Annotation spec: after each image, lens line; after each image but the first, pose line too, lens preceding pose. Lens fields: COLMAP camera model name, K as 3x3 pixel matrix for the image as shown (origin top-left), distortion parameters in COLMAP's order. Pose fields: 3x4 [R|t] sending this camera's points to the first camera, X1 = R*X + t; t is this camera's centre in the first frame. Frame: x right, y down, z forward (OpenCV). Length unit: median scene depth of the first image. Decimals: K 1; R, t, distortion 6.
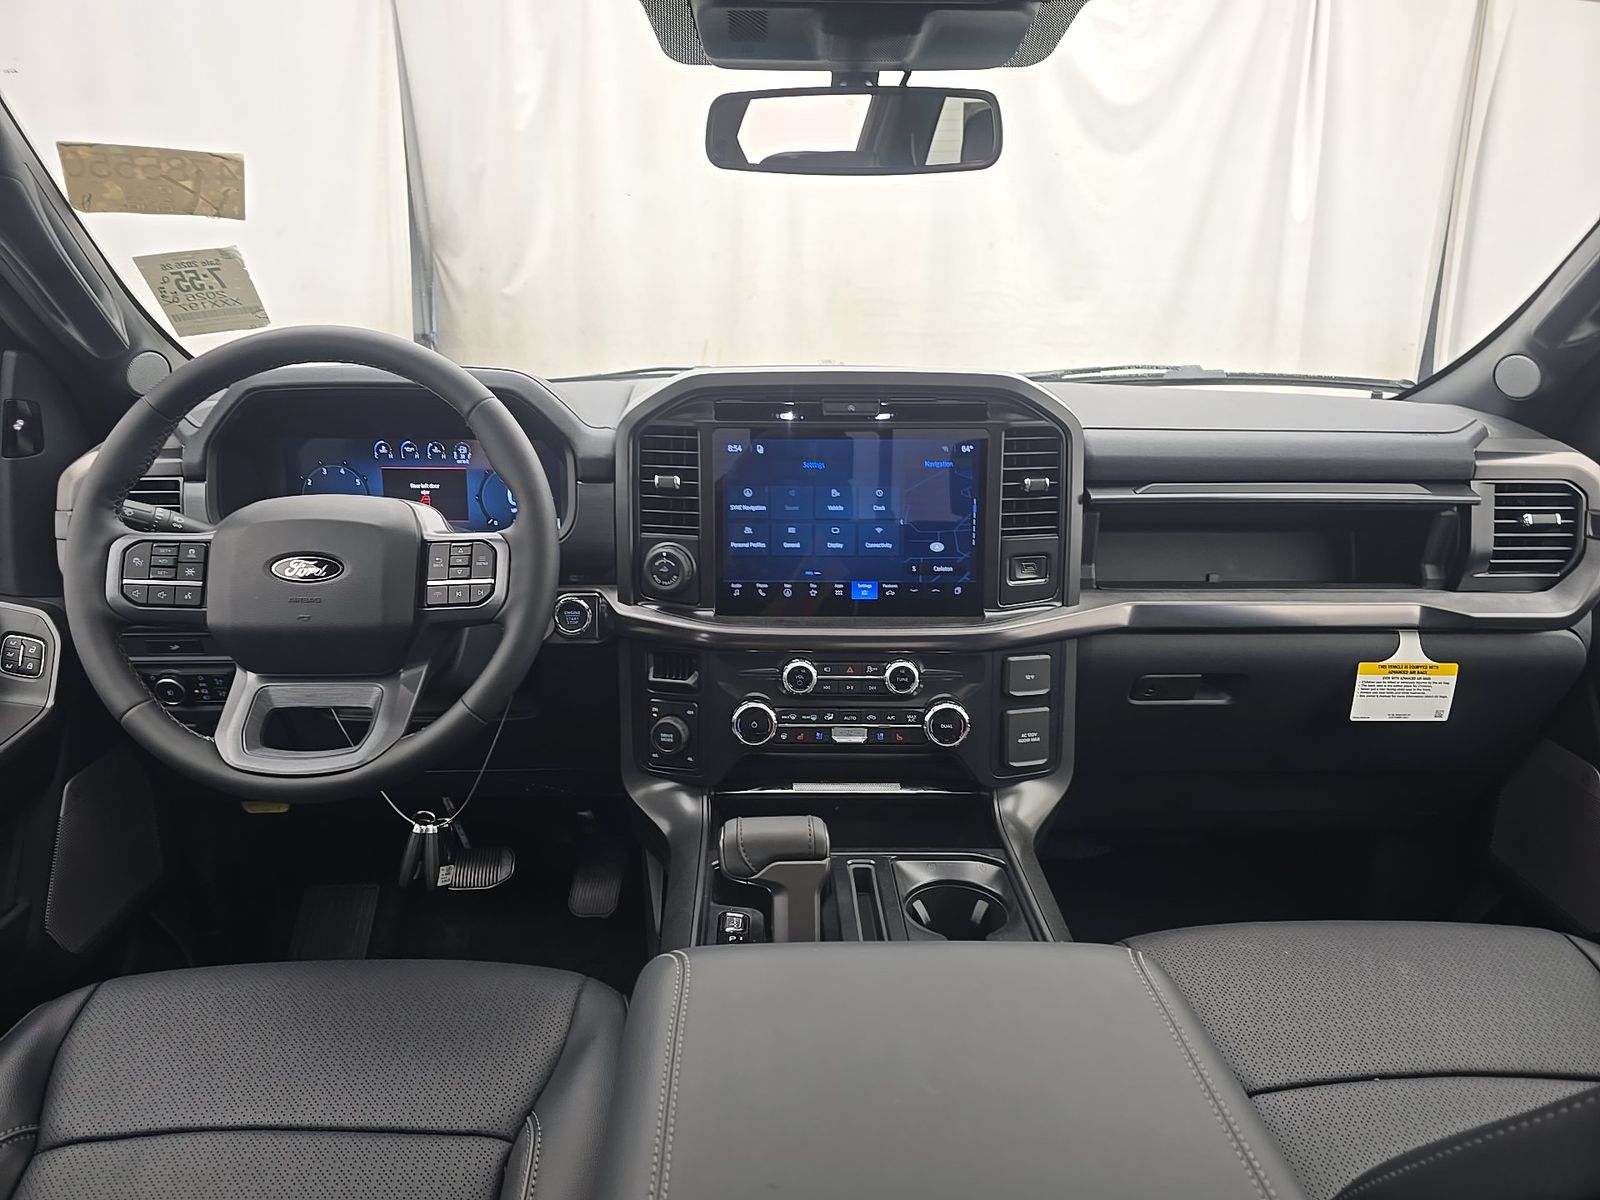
lens RADIAL K [[1074.4, 0, 800.0], [0, 1074.4, 600.0], [0, 0, 1]] dist [0.047659, -0.039382]
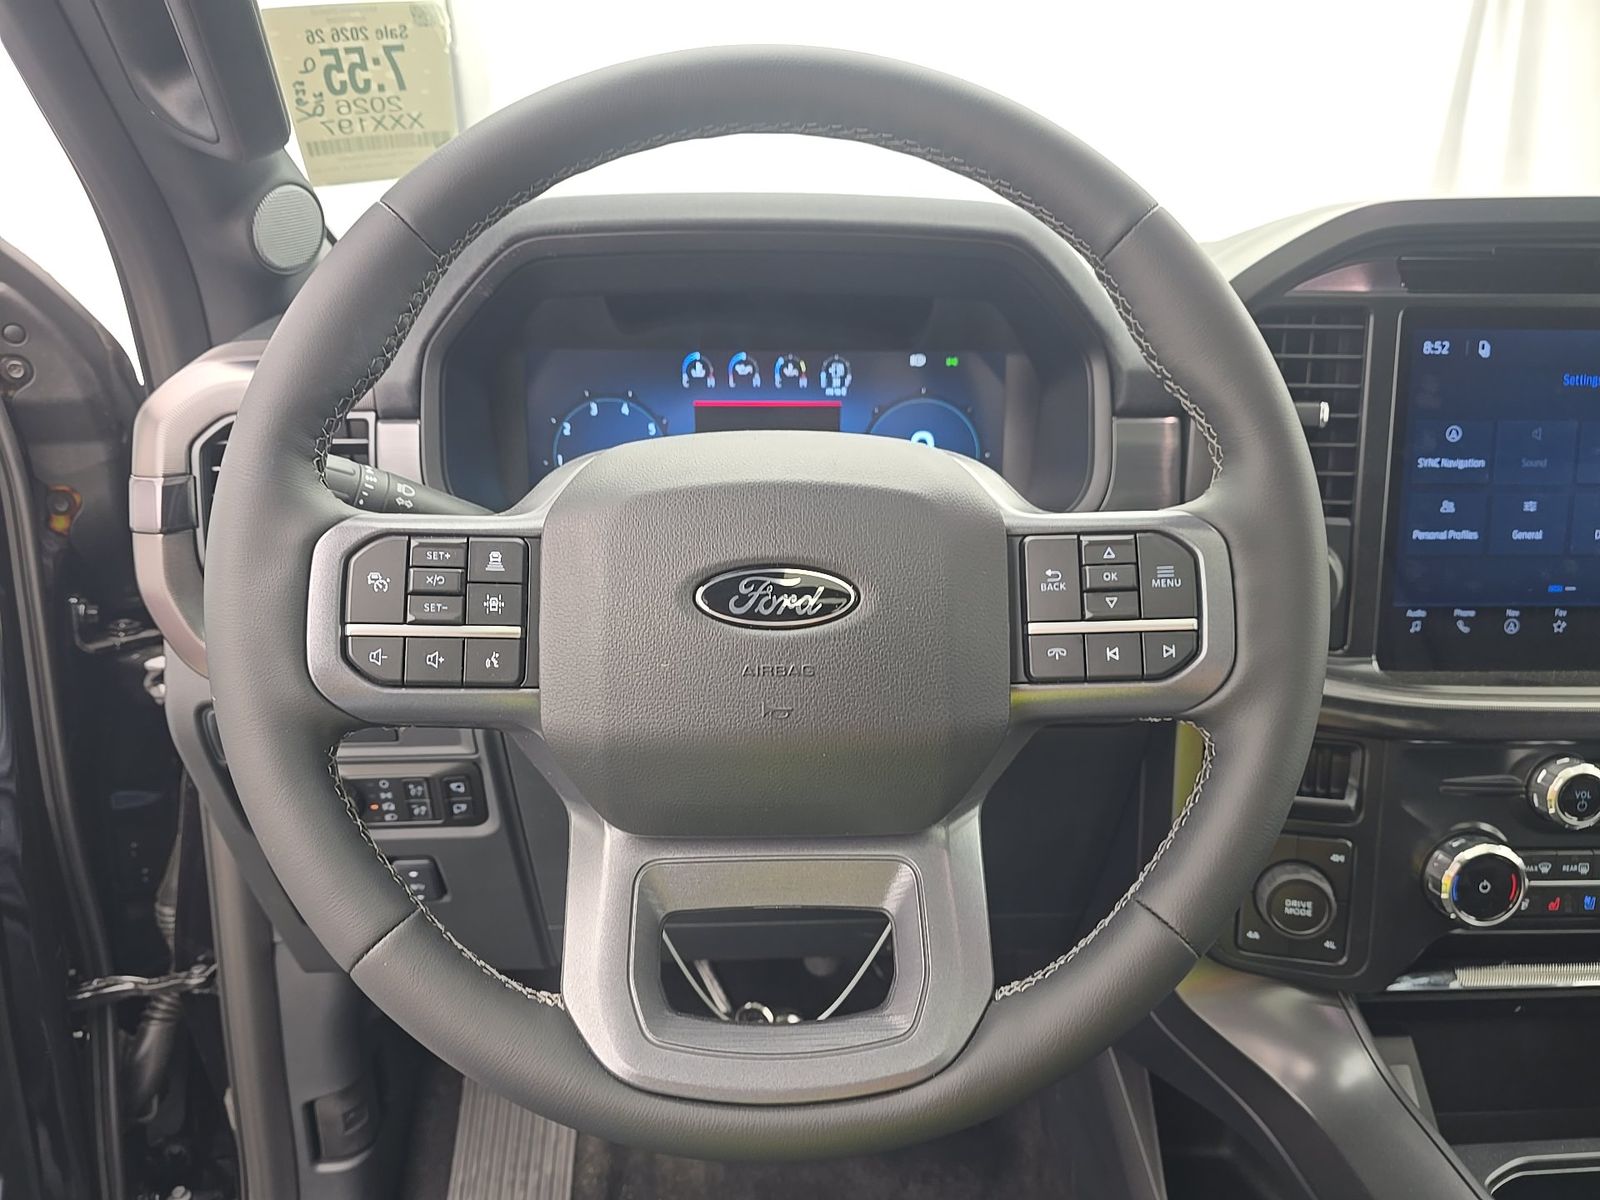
lens RADIAL K [[1108.4, 0, 800.0], [0, 1108.4, 600.0], [0, 0, 1]] dist [0.058708, -0.060053]
pose [[0.999976, -0.005484, 0.004252, -0.367394], [0.005470, 0.999980, 0.003318, -0.023741], [-0.004270, -0.003294, 0.999985, 0.463775]]
